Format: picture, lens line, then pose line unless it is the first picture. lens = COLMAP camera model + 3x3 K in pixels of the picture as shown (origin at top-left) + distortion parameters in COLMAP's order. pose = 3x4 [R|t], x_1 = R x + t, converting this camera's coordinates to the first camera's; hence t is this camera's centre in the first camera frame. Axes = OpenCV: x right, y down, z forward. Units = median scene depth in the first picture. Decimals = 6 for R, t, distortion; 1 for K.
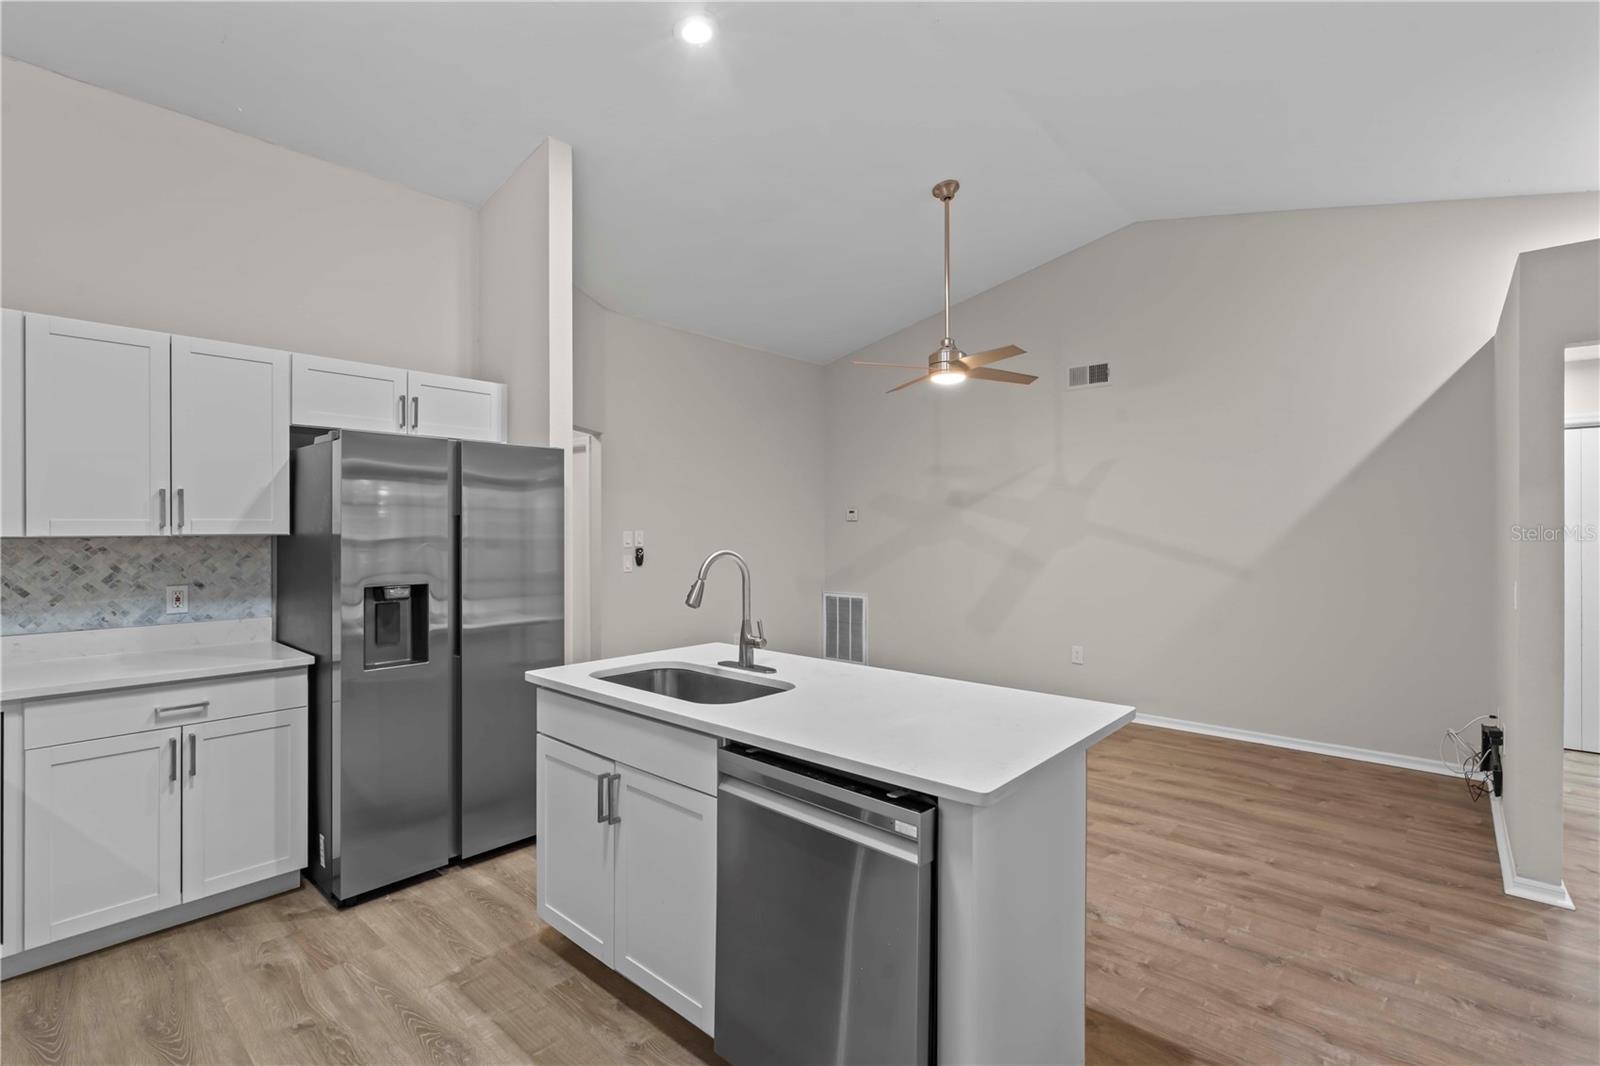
lens RADIAL K [[733.9, 0, 798.1], [0, 733.9, 528.4], [0, 0, 1]] dist [-0.001402, 0.000615]
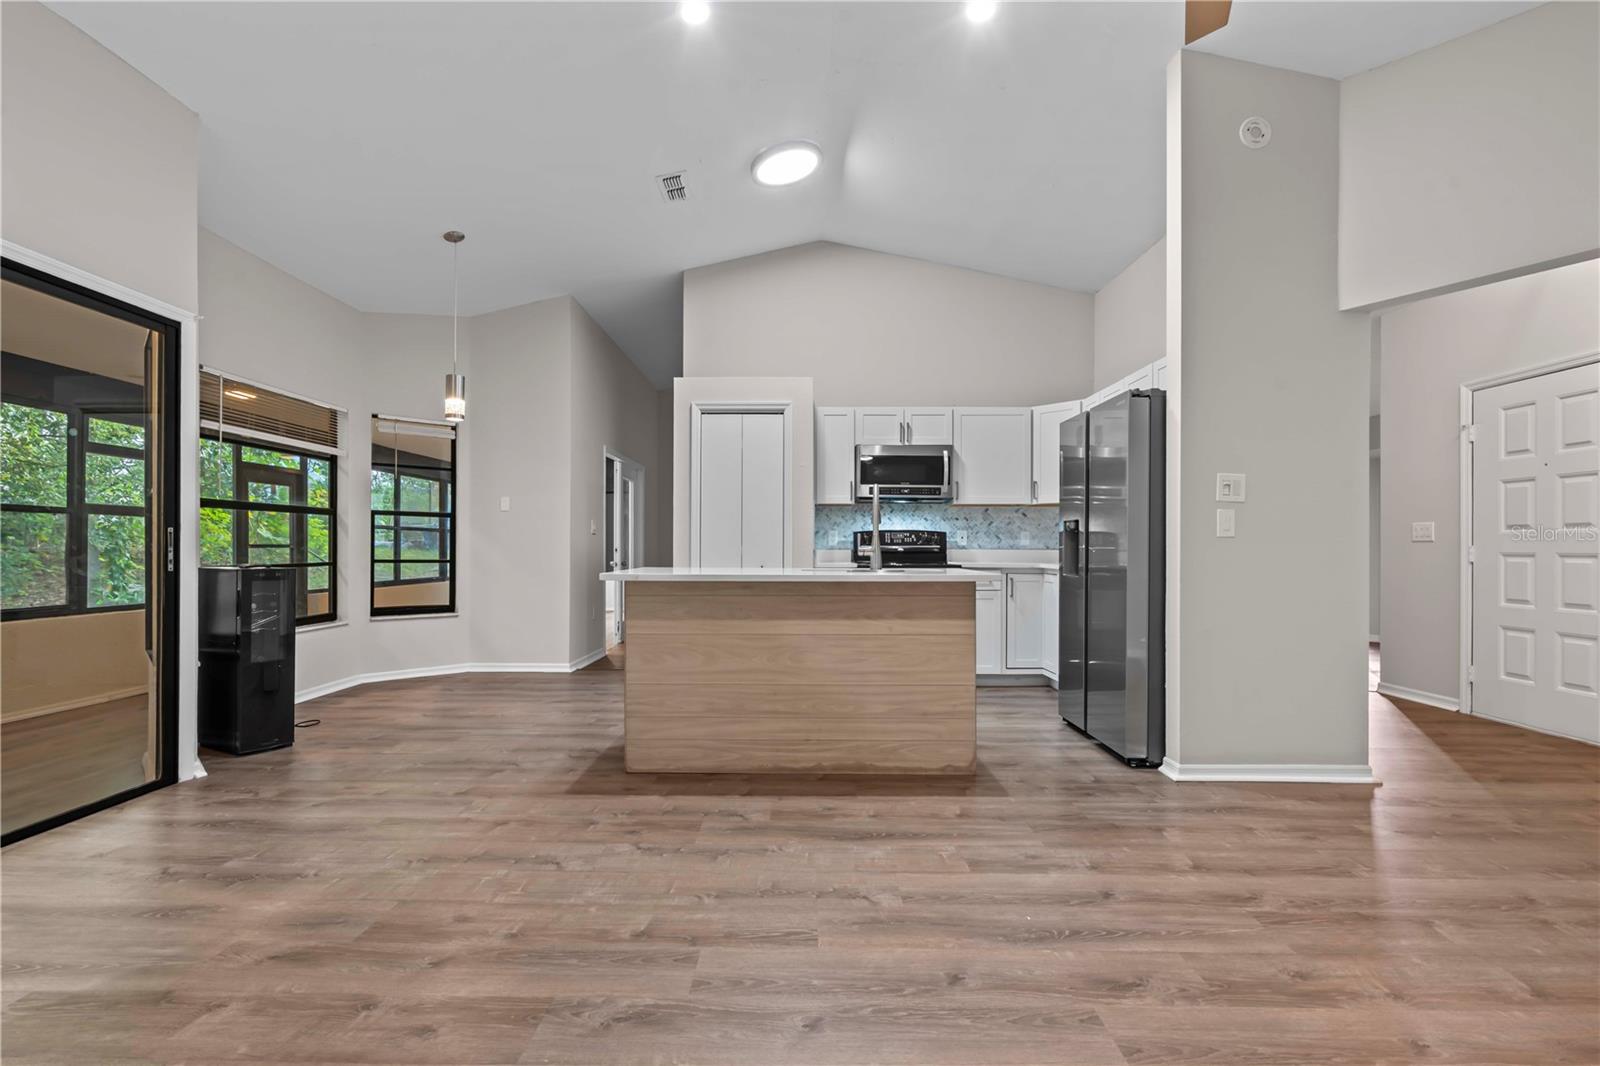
lens RADIAL K [[726.9, 0, 794.1], [0, 726.9, 548.8], [0, 0, 1]] dist [-0.002392, 0.000854]
pose [[-0.759213, -0.001643, -0.650840, 0.818945], [-0.002335, 0.999997, 0.000200, 0.134991], [0.650838, 0.001672, -0.759215, 1.737057]]
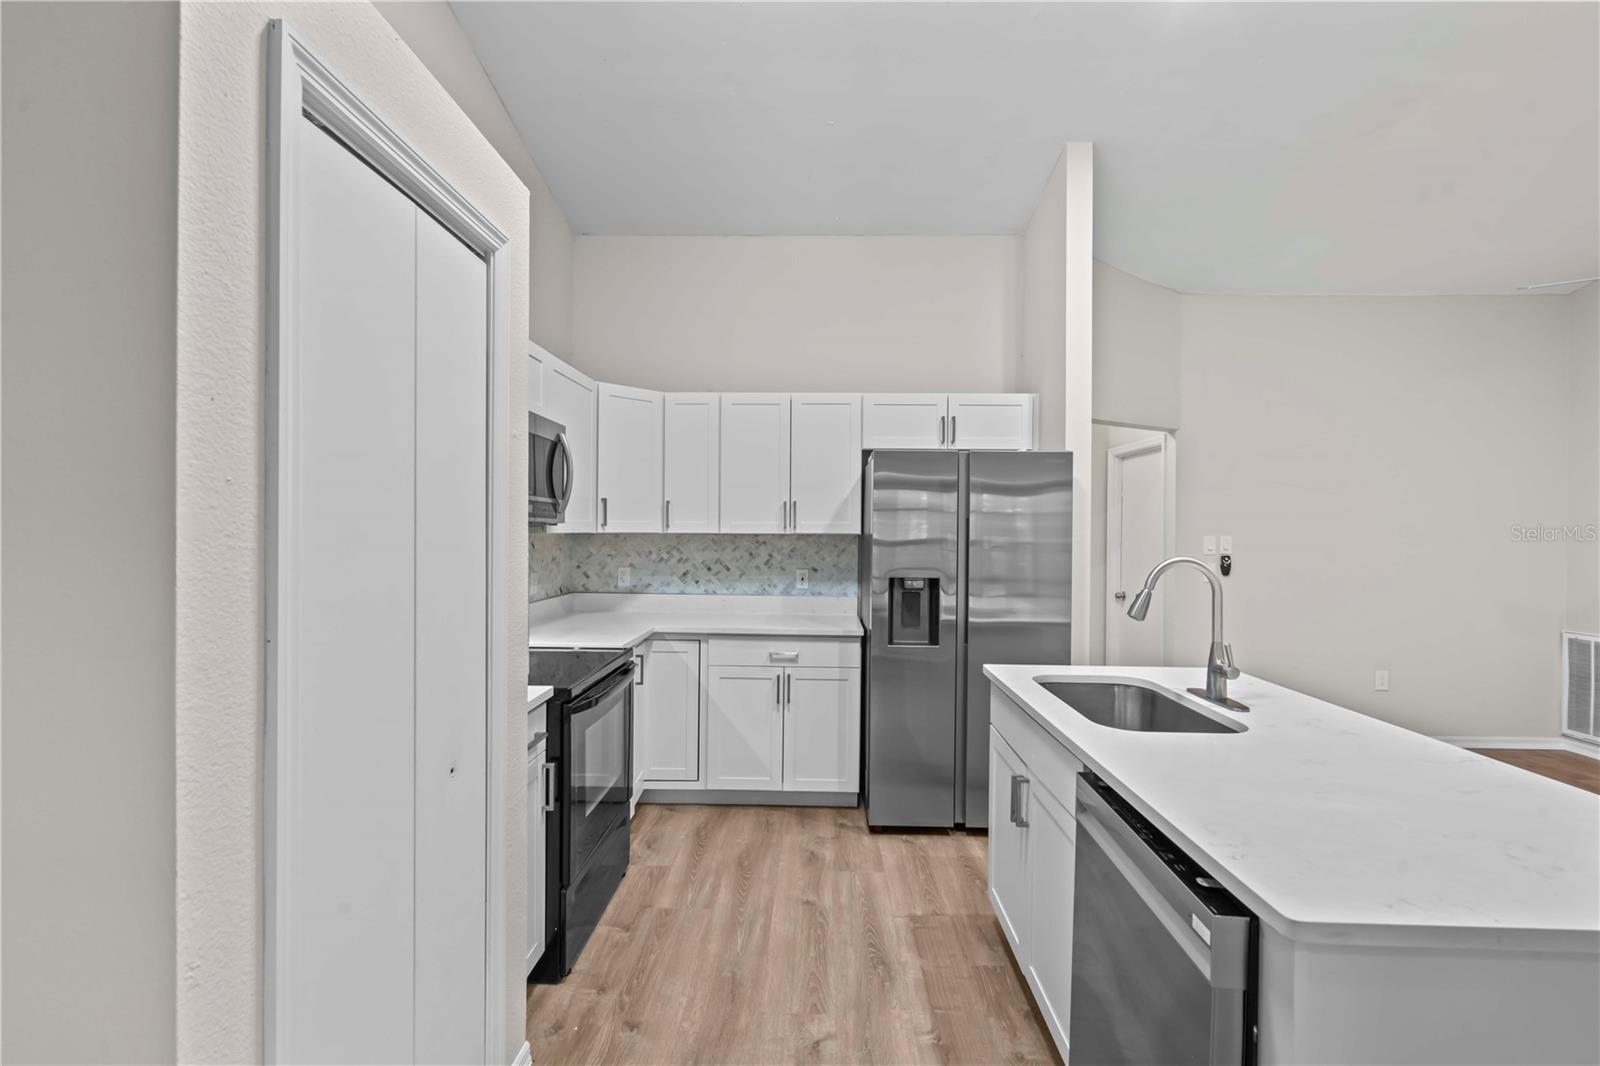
lens RADIAL K [[719.6, 0, 795.4], [0, 719.6, 532.1], [0, 0, 1]] dist [-0.001428, 0.000447]
pose [[0.640594, 0.008602, -0.767832, 0.225075], [-0.009897, 0.999947, 0.002946, 0.002161], [0.767816, 0.005712, 0.640645, 0.103752]]
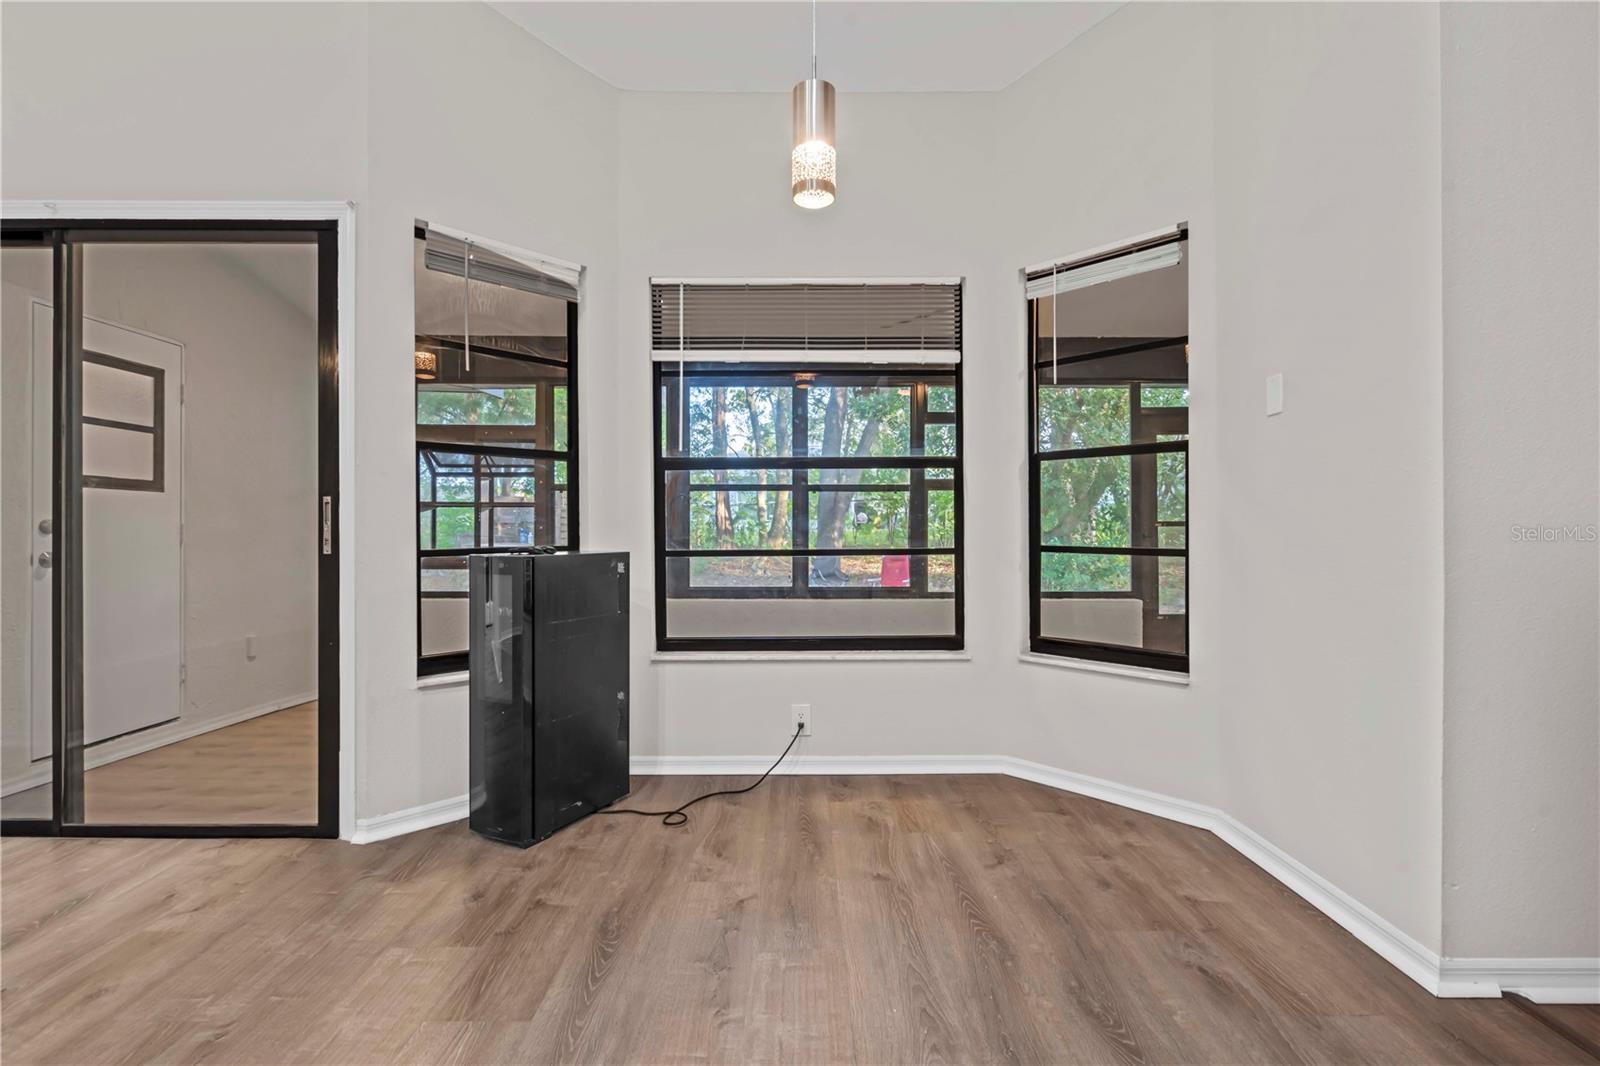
lens RADIAL K [[719.6, 0, 795.4], [0, 719.6, 532.1], [0, 0, 1]] dist [-0.001428, 0.000447]
pose [[-0.662334, 0.000675, 0.749208, -0.156154], [0.002501, 0.999996, 0.001311, 0.146354], [-0.749204, 0.002742, -0.662334, 0.419213]]
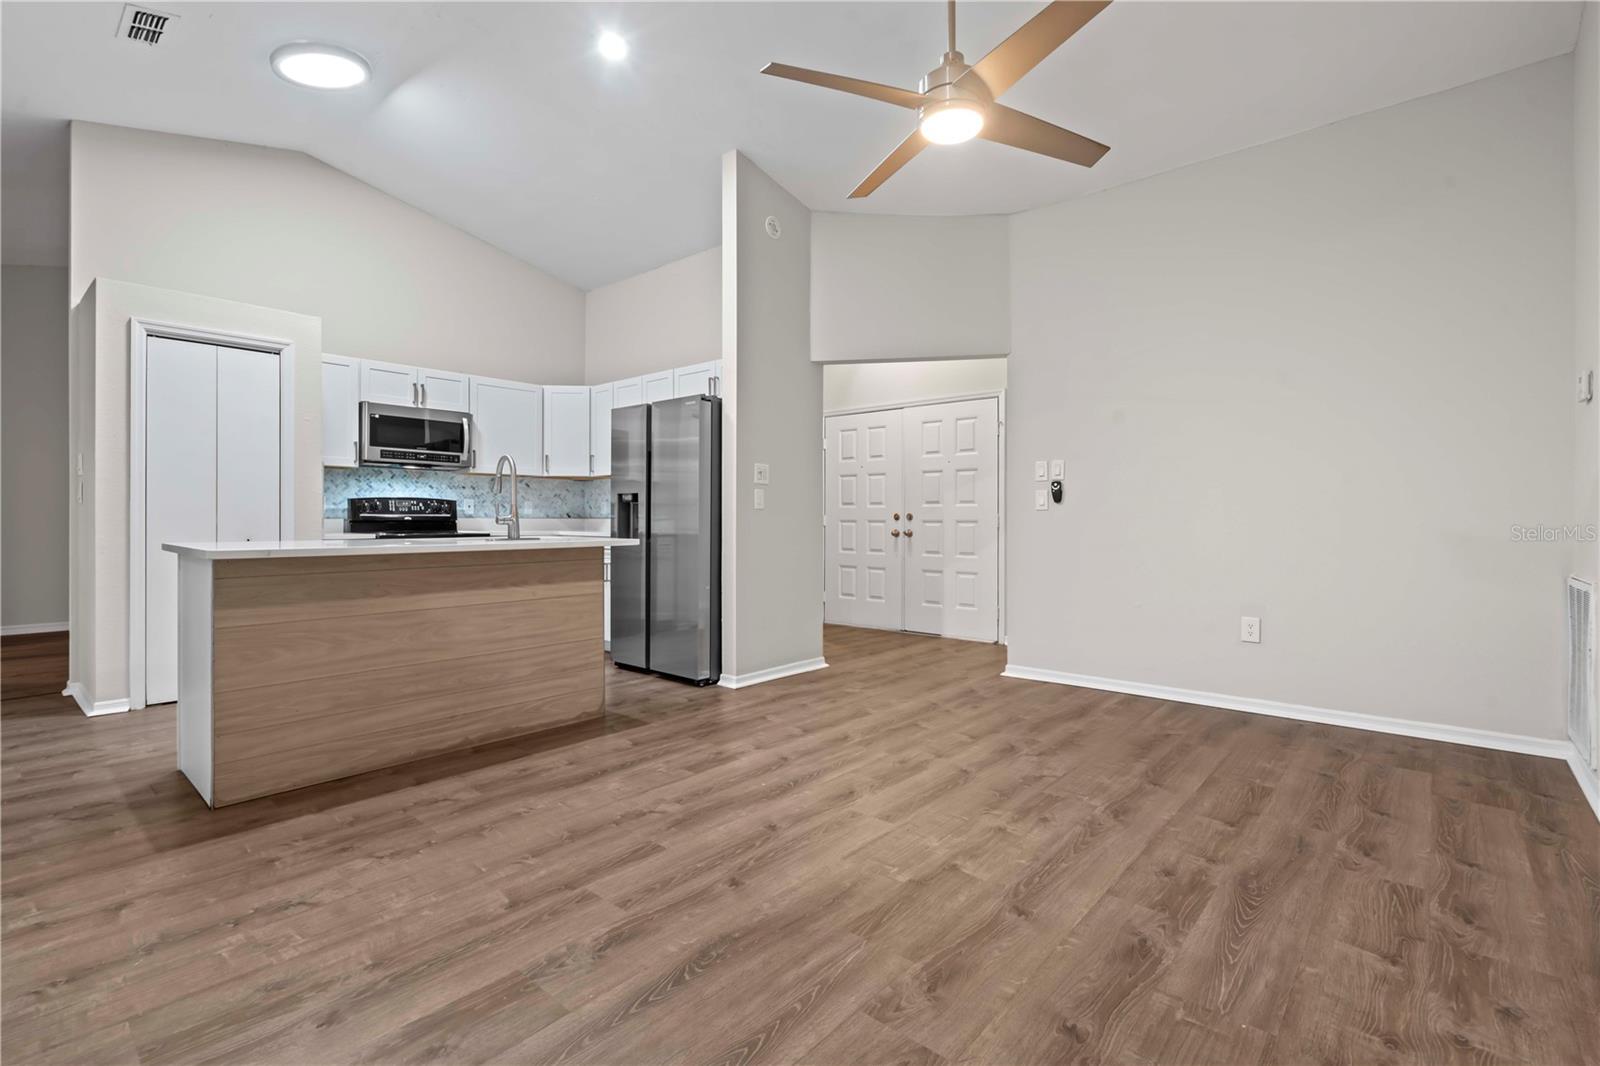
lens RADIAL K [[724.0, 0, 795.0], [0, 724.0, 516.8], [0, 0, 1]] dist [-0.000570, 0.000160]
pose [[0.000804, -0.001784, -0.999998, 1.164546], [-0.001059, 0.999998, -0.001785, 0.134691], [0.999999, 0.001060, 0.000802, 1.389486]]
